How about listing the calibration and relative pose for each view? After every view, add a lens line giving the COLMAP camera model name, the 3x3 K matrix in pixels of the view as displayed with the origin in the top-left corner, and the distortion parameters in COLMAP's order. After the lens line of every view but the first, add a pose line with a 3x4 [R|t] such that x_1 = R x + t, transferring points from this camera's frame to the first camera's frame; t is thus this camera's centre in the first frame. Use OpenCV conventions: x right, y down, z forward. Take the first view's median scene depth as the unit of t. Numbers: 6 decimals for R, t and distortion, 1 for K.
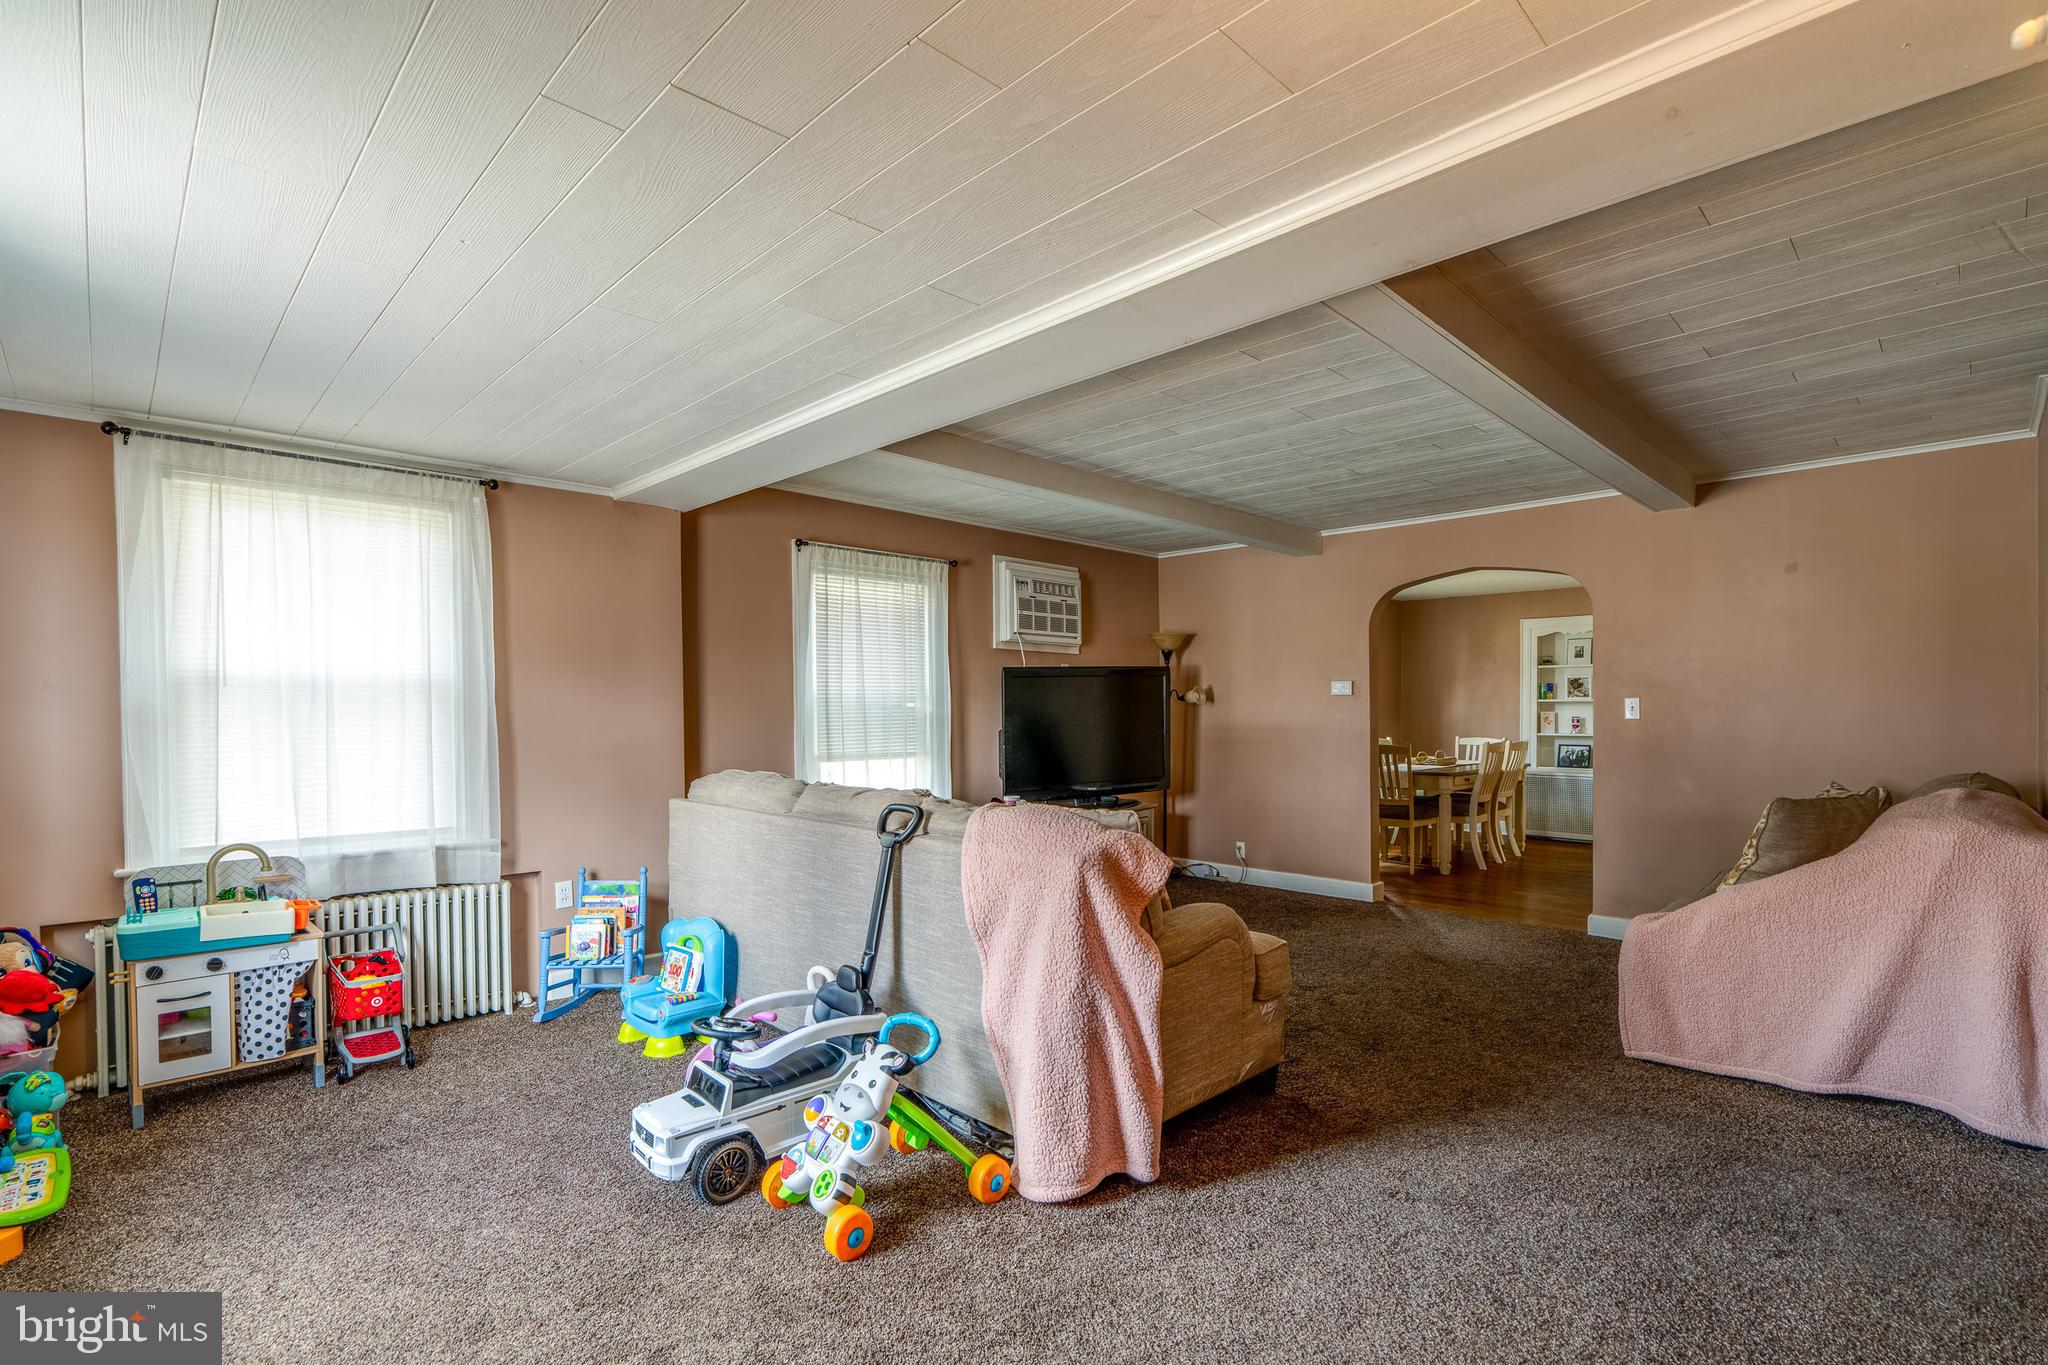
lens RADIAL K [[945.6, 0, 1028.9], [0, 945.6, 715.0], [0, 0, 1]] dist [0.001488, -0.000043]
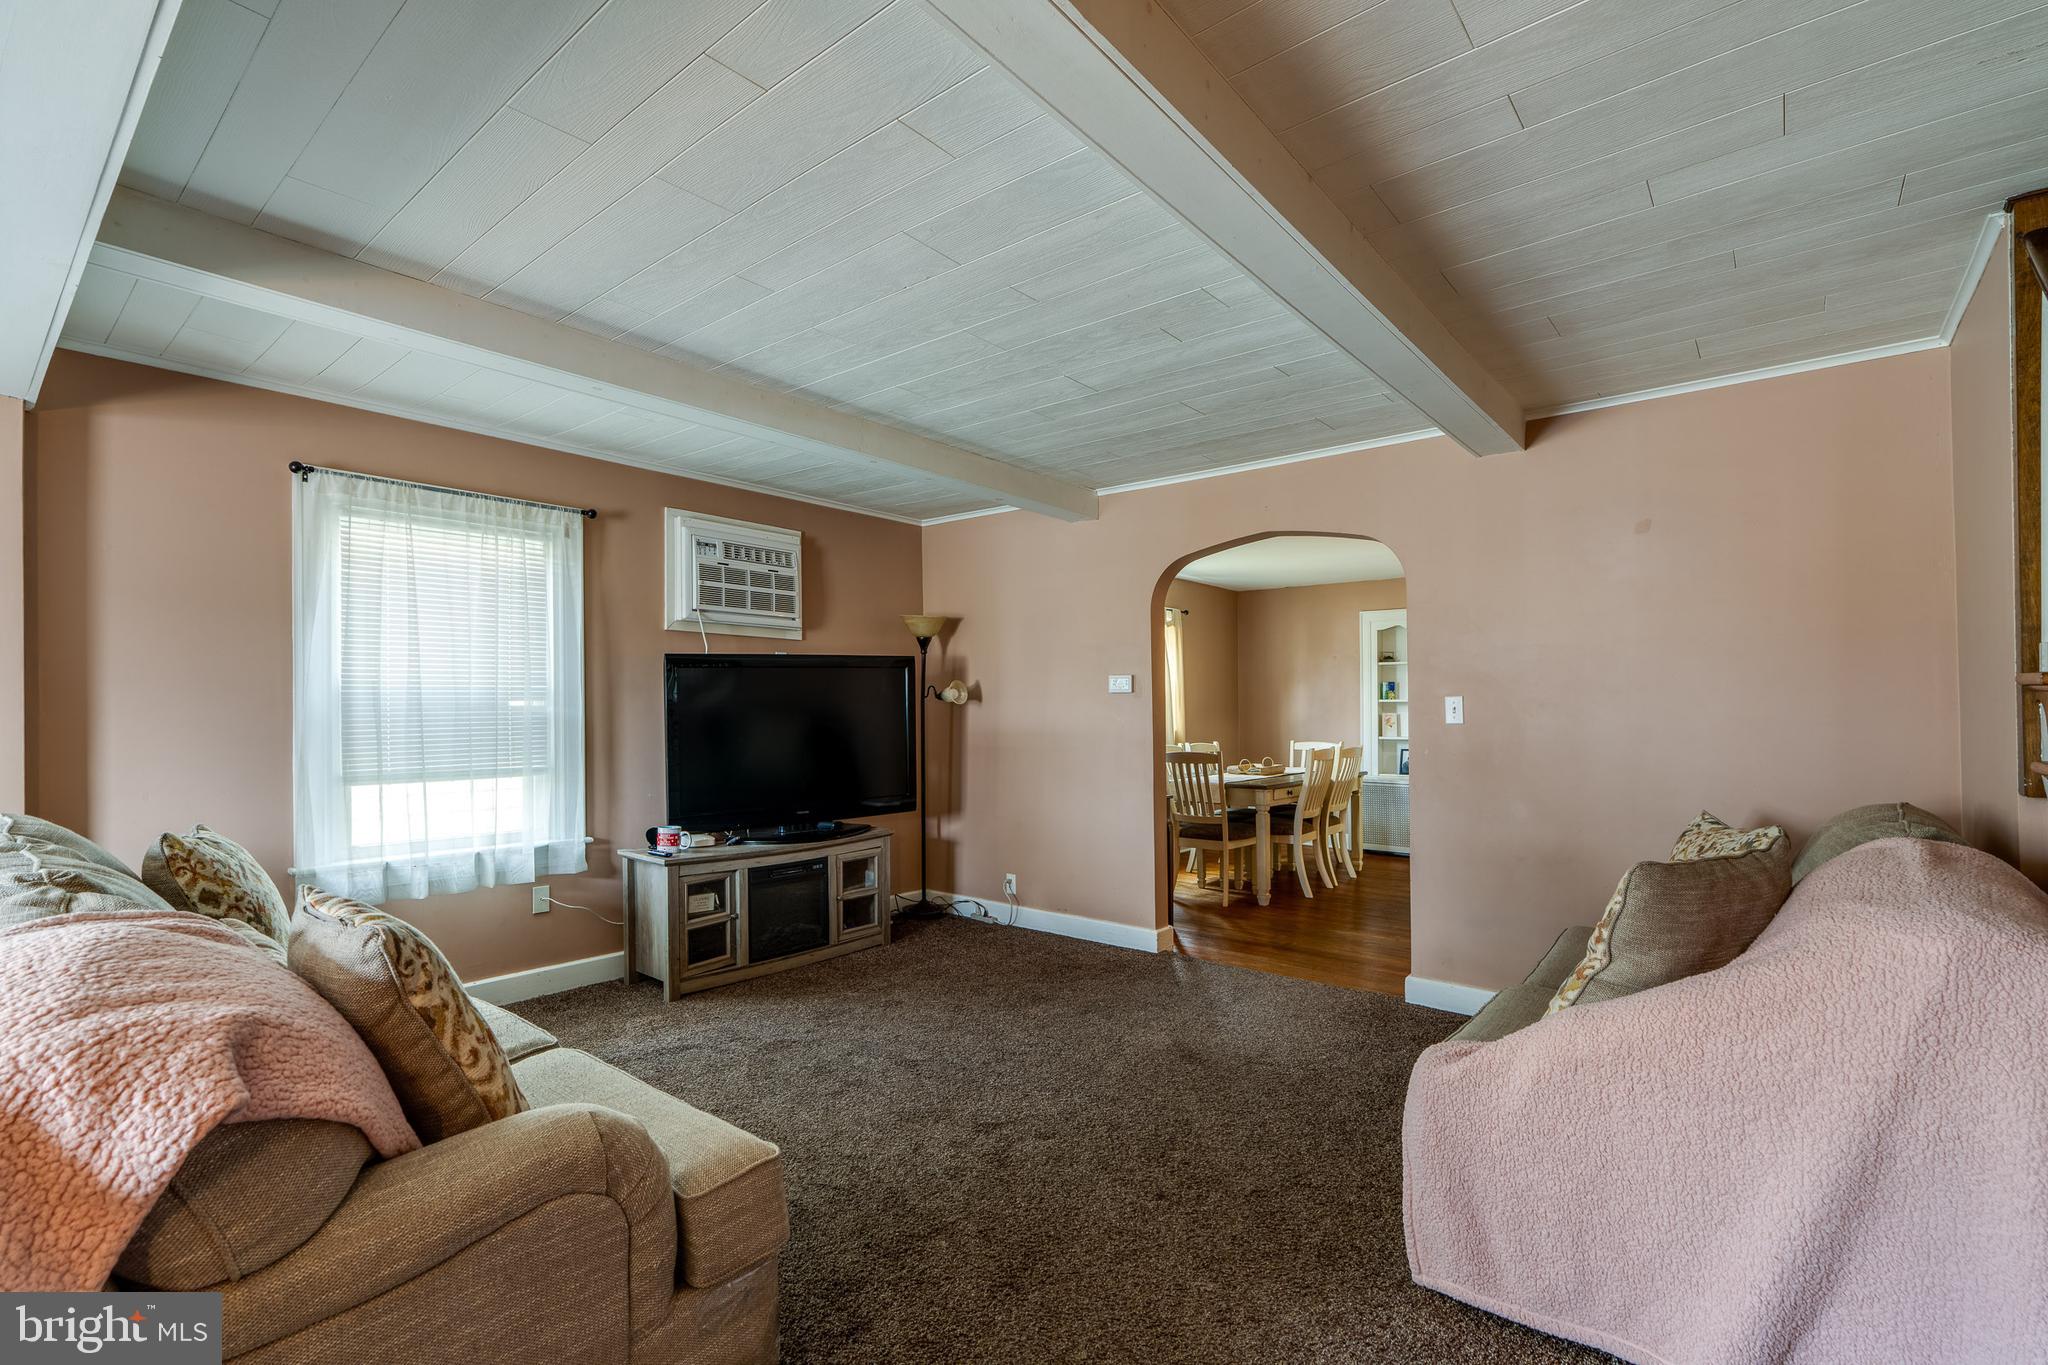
lens RADIAL K [[930.5, 0, 1019.2], [0, 930.5, 686.2], [0, 0, 1]] dist [-0.002076, 0.000248]
pose [[0.995518, 0.003826, 0.094498, 0.166524], [-0.000942, 0.999533, -0.030554, -0.002263], [-0.094571, 0.030328, 0.995056, 0.217261]]
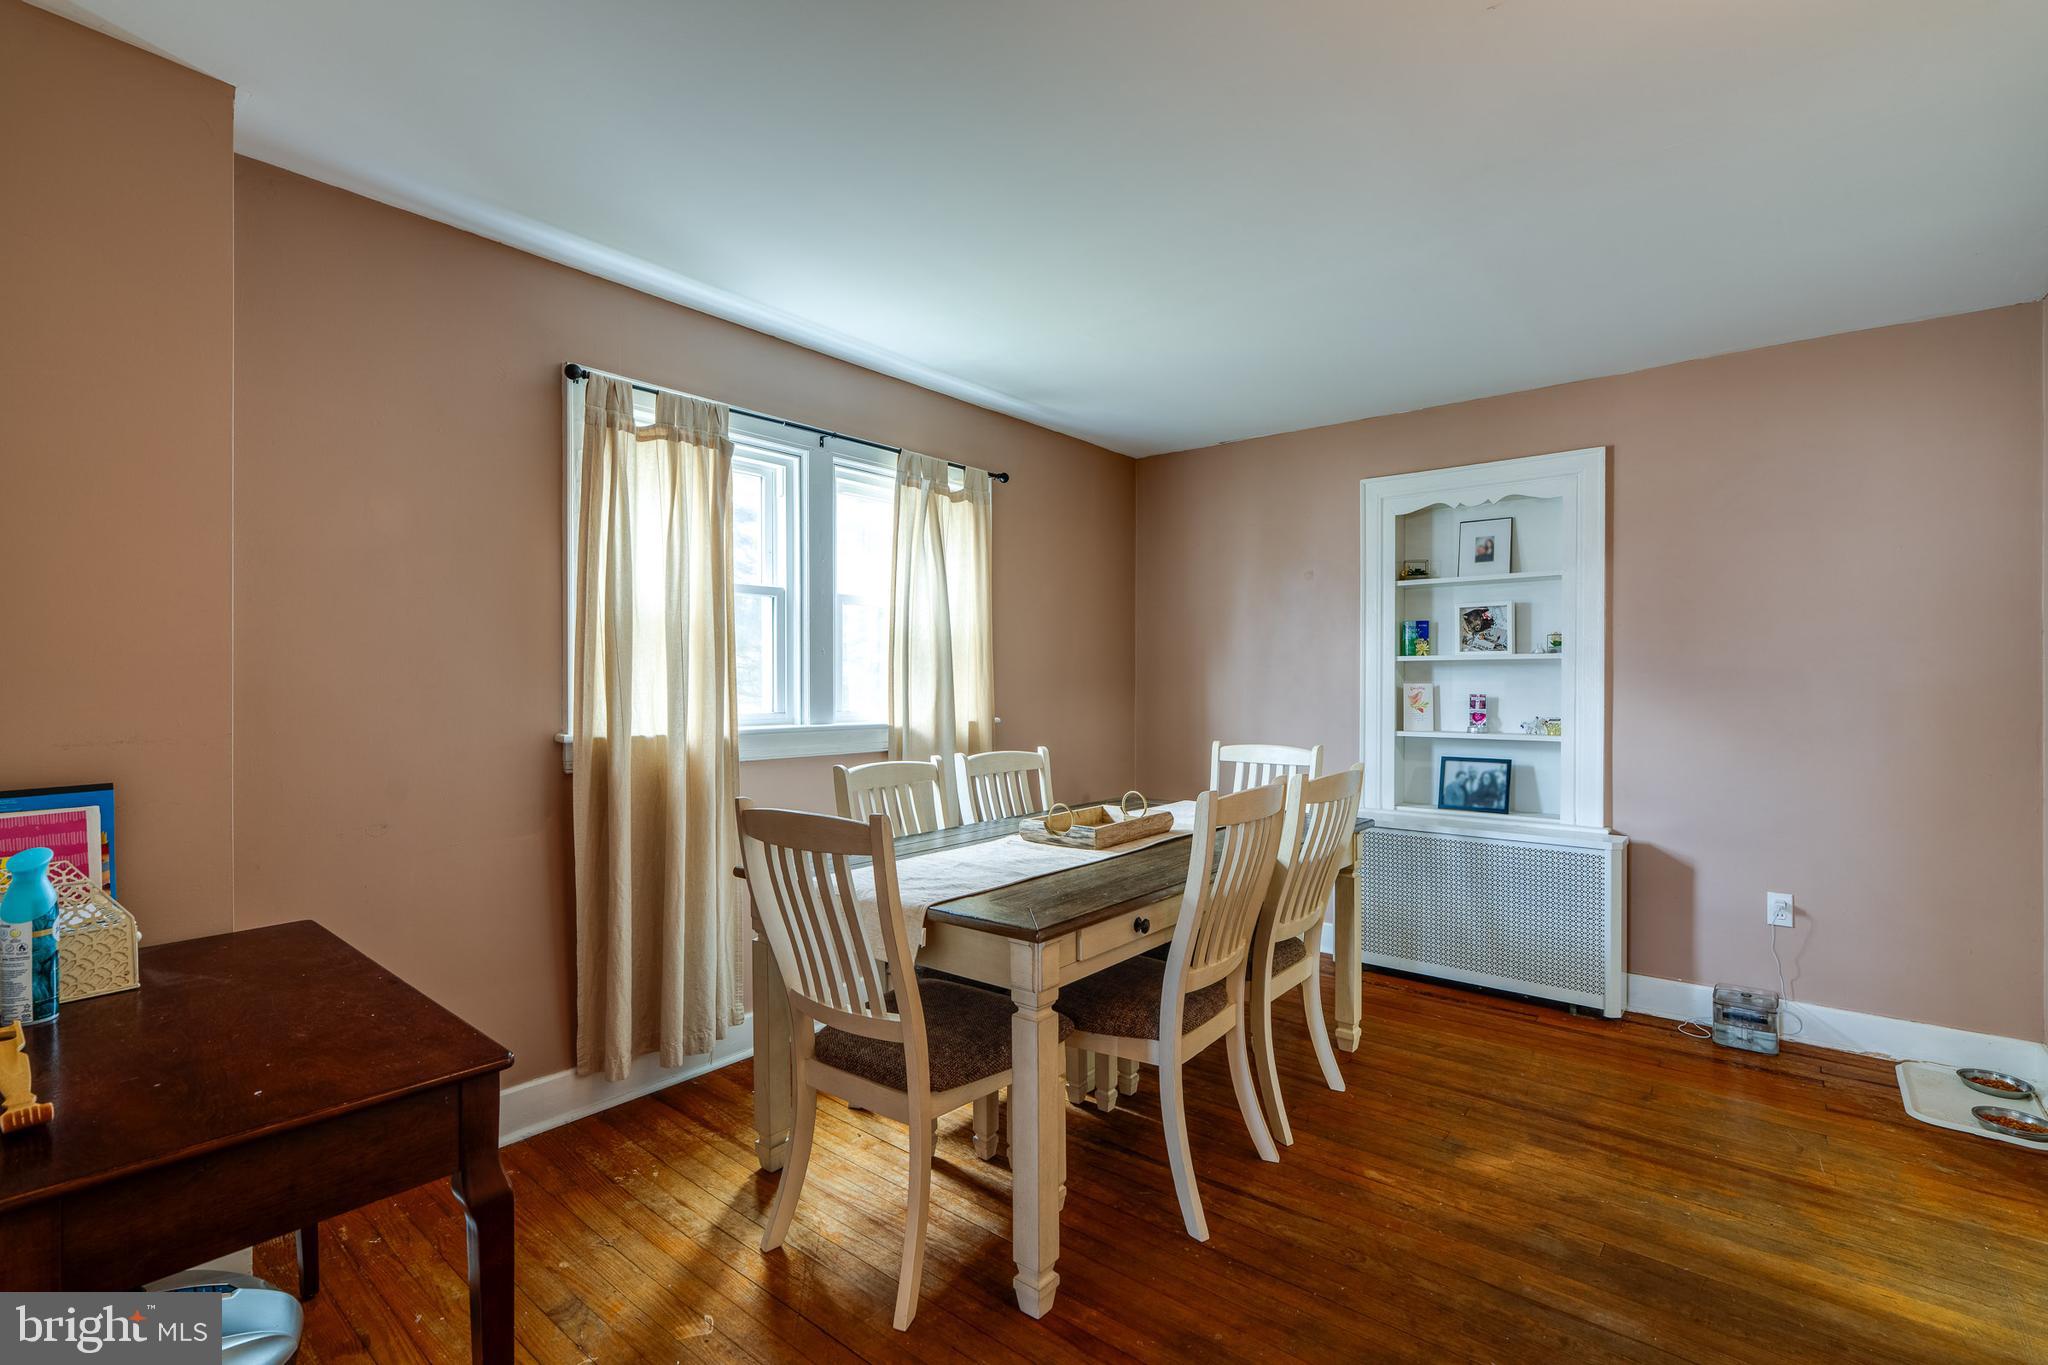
lens RADIAL K [[930.5, 0, 1019.2], [0, 930.5, 686.2], [0, 0, 1]] dist [-0.002076, 0.000248]
pose [[0.995729, -0.001272, 0.092312, 0.482626], [0.001462, 0.999997, -0.001985, -0.002406], [-0.092309, 0.002111, 0.995728, 0.873546]]
